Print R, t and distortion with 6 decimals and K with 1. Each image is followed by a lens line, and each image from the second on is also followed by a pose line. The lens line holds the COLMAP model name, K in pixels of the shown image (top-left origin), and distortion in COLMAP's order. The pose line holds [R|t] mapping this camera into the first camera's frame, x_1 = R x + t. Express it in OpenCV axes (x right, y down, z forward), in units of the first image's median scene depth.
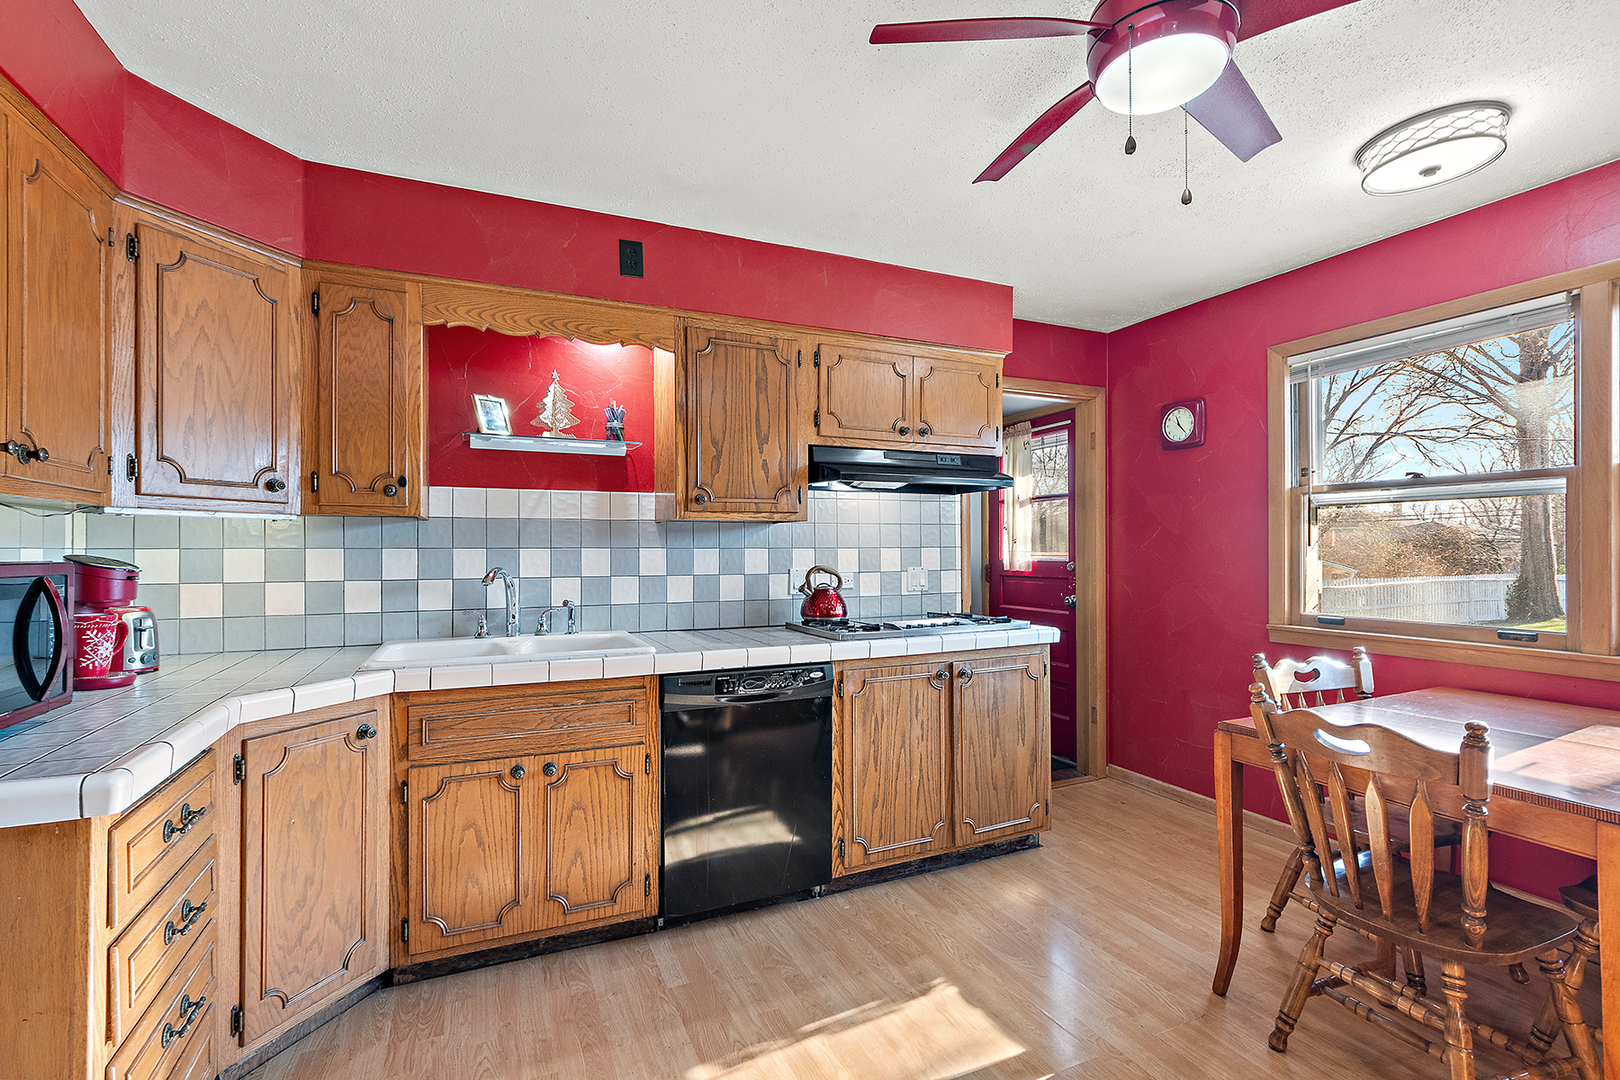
lens RADIAL K [[727.2, 0, 801.9], [0, 727.2, 543.0], [0, 0, 1]] dist [-0.000414, -0.000453]
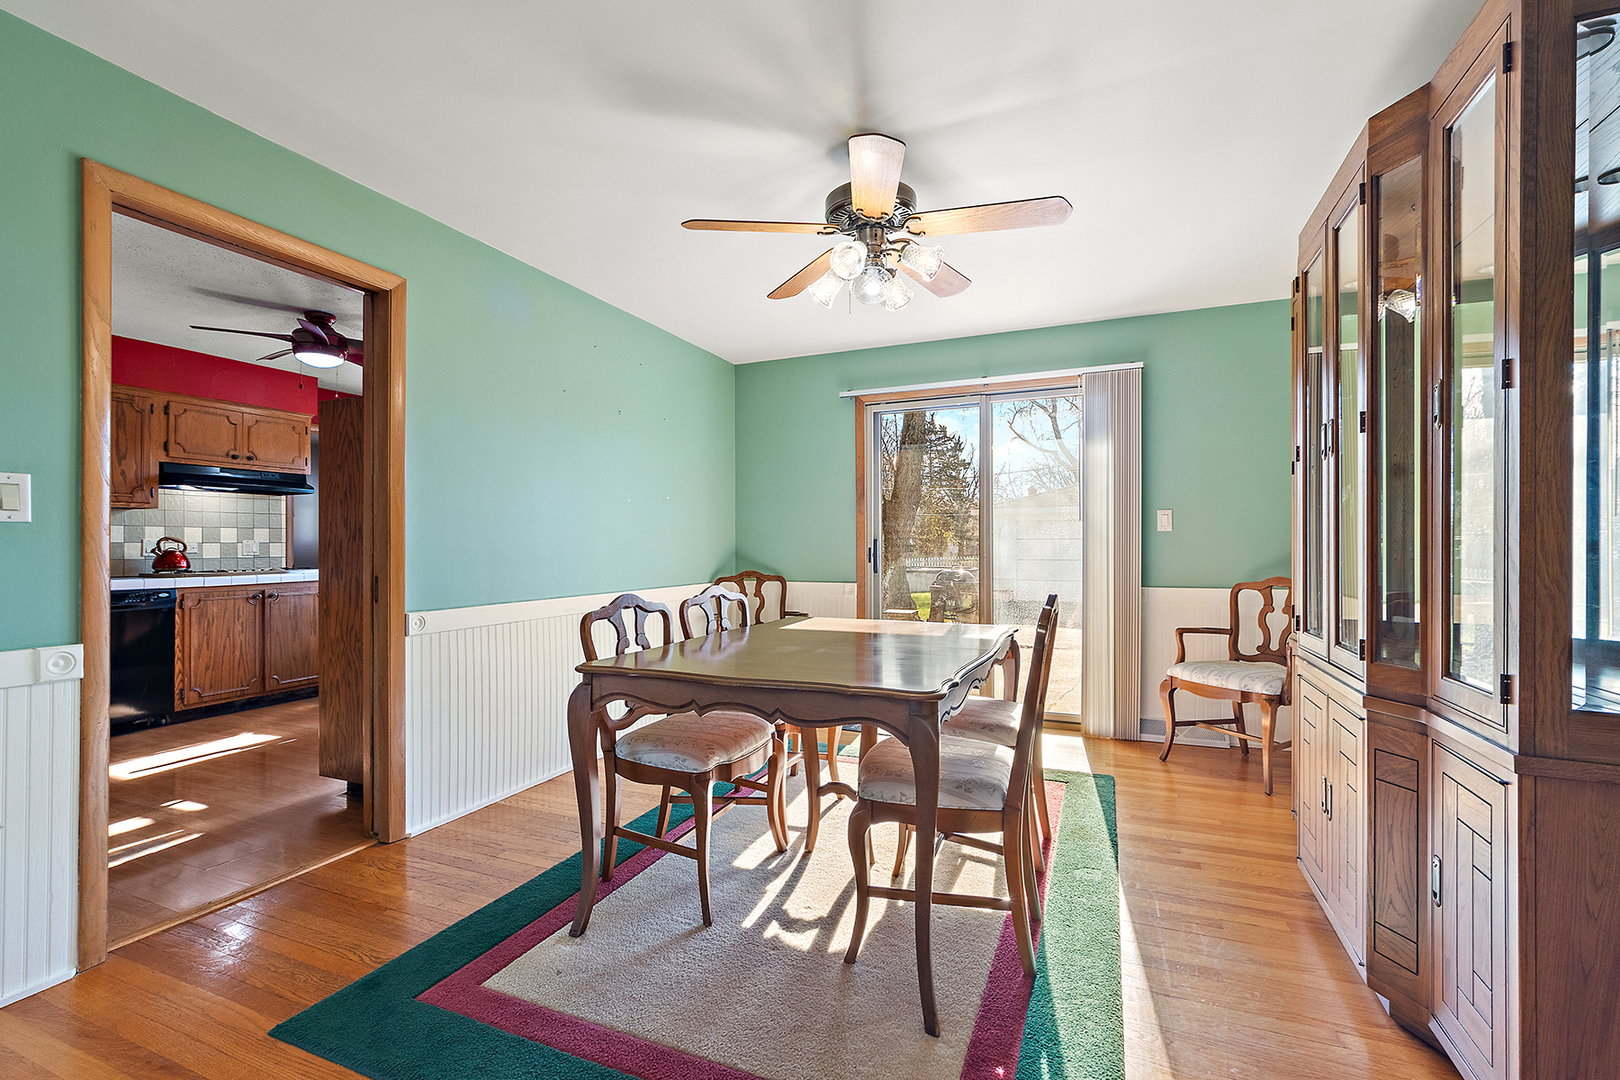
lens RADIAL K [[727.2, 0, 801.9], [0, 727.2, 543.0], [0, 0, 1]] dist [-0.000414, -0.000453]
pose [[0.749389, 0.005414, 0.662108, 0.011479], [-0.003909, 0.999985, -0.003752, 0.050002], [-0.662118, 0.000224, 0.749399, -1.232185]]
